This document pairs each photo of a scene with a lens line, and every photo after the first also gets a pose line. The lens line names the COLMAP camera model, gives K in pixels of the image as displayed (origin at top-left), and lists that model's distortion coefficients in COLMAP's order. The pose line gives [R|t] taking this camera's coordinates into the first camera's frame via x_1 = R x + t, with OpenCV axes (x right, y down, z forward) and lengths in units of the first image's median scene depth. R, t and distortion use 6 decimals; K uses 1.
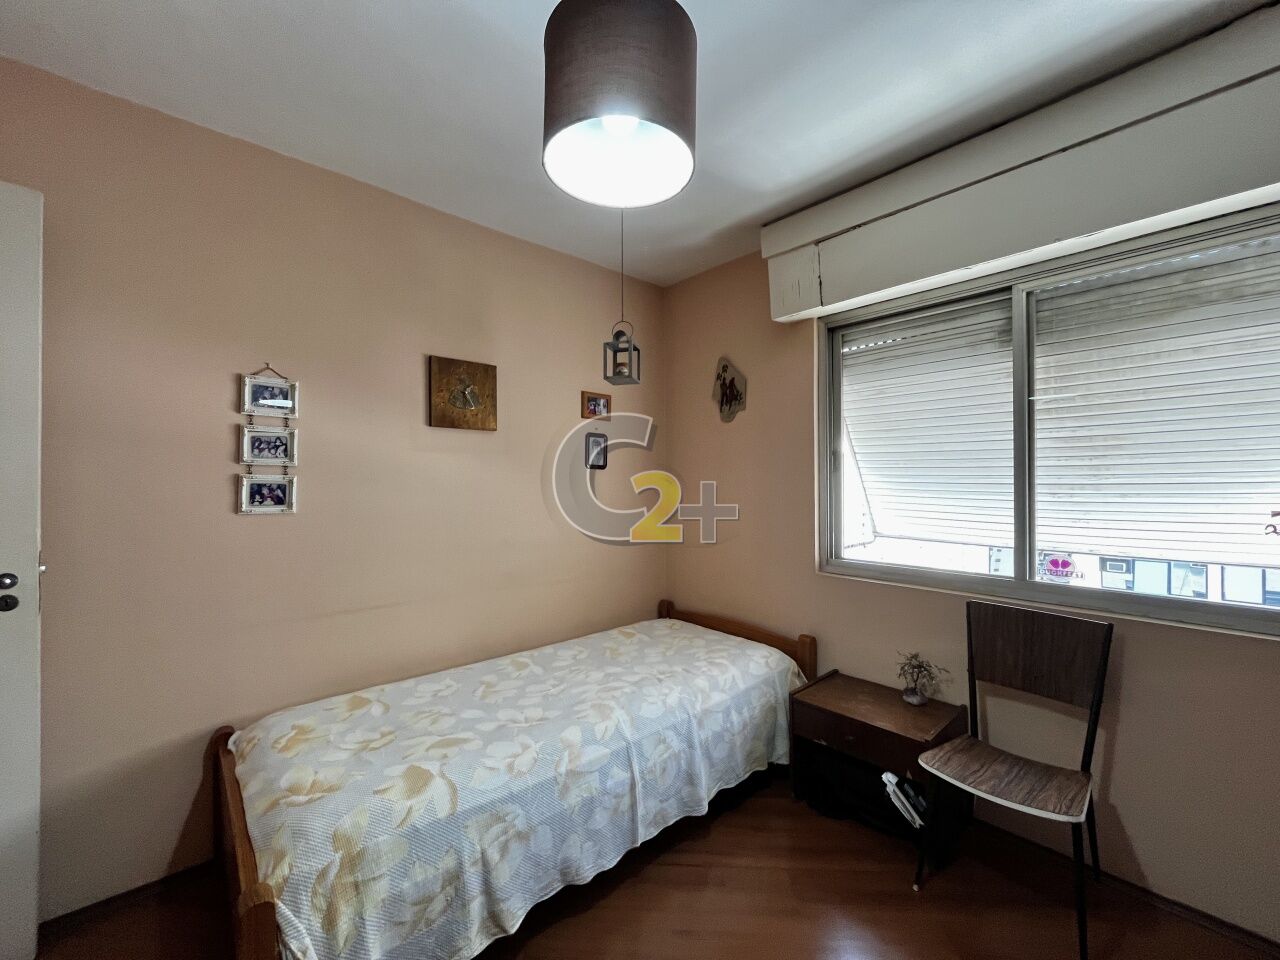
lens RADIAL K [[521.7, 0, 634.4], [0, 521.7, 478.4], [0, 0, 1]] dist [-0.000135, -0.000039]
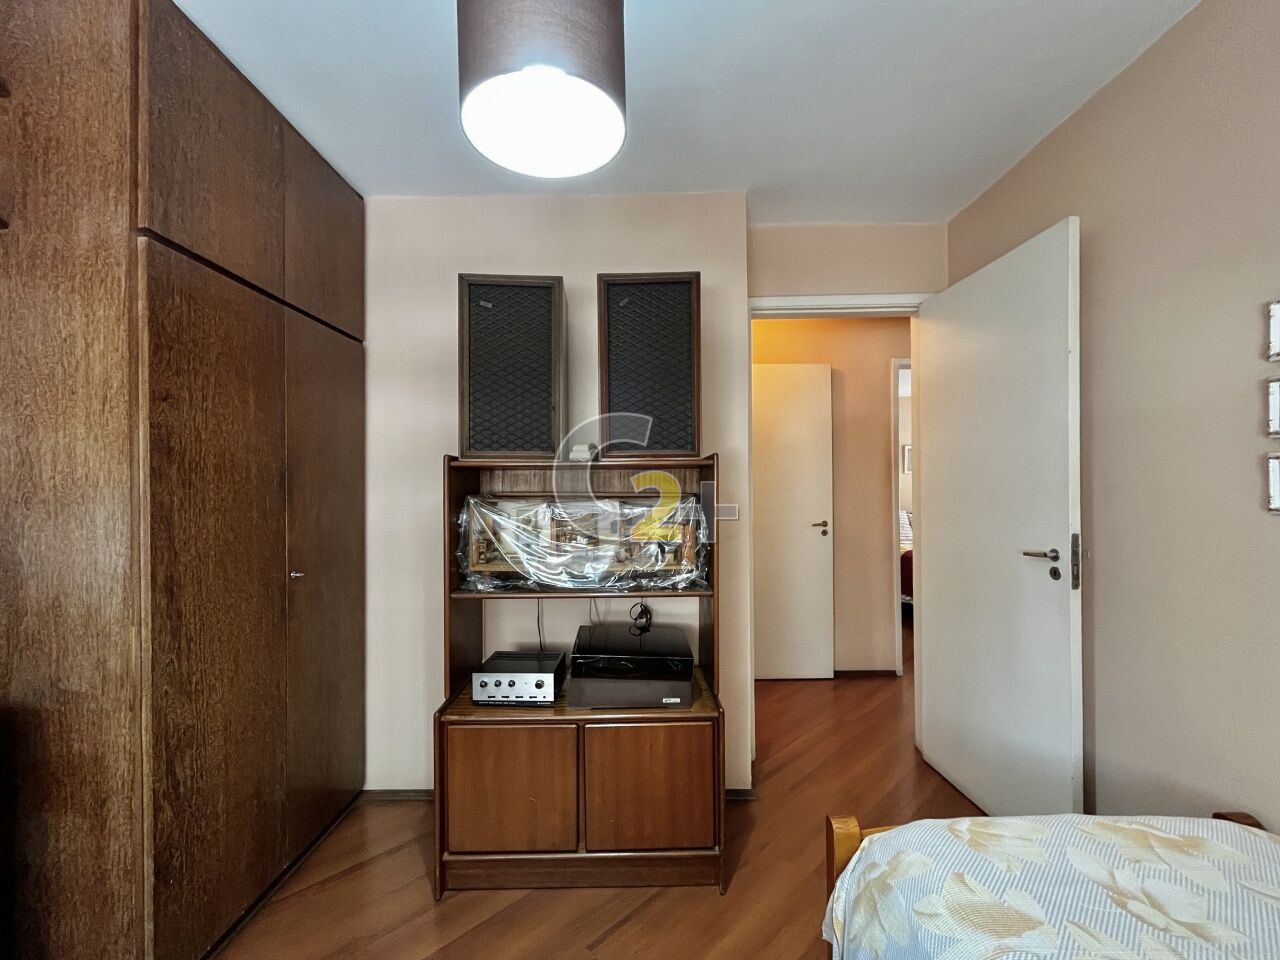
lens RADIAL K [[521.7, 0, 629.8], [0, 521.7, 482.3], [0, 0, 1]] dist [-0.000135, -0.000039]
pose [[-0.651789, 0.004607, -0.758387, 0.330338], [0.012877, 0.999905, -0.004993, 0.022827], [0.758291, -0.013020, -0.651786, 0.960224]]
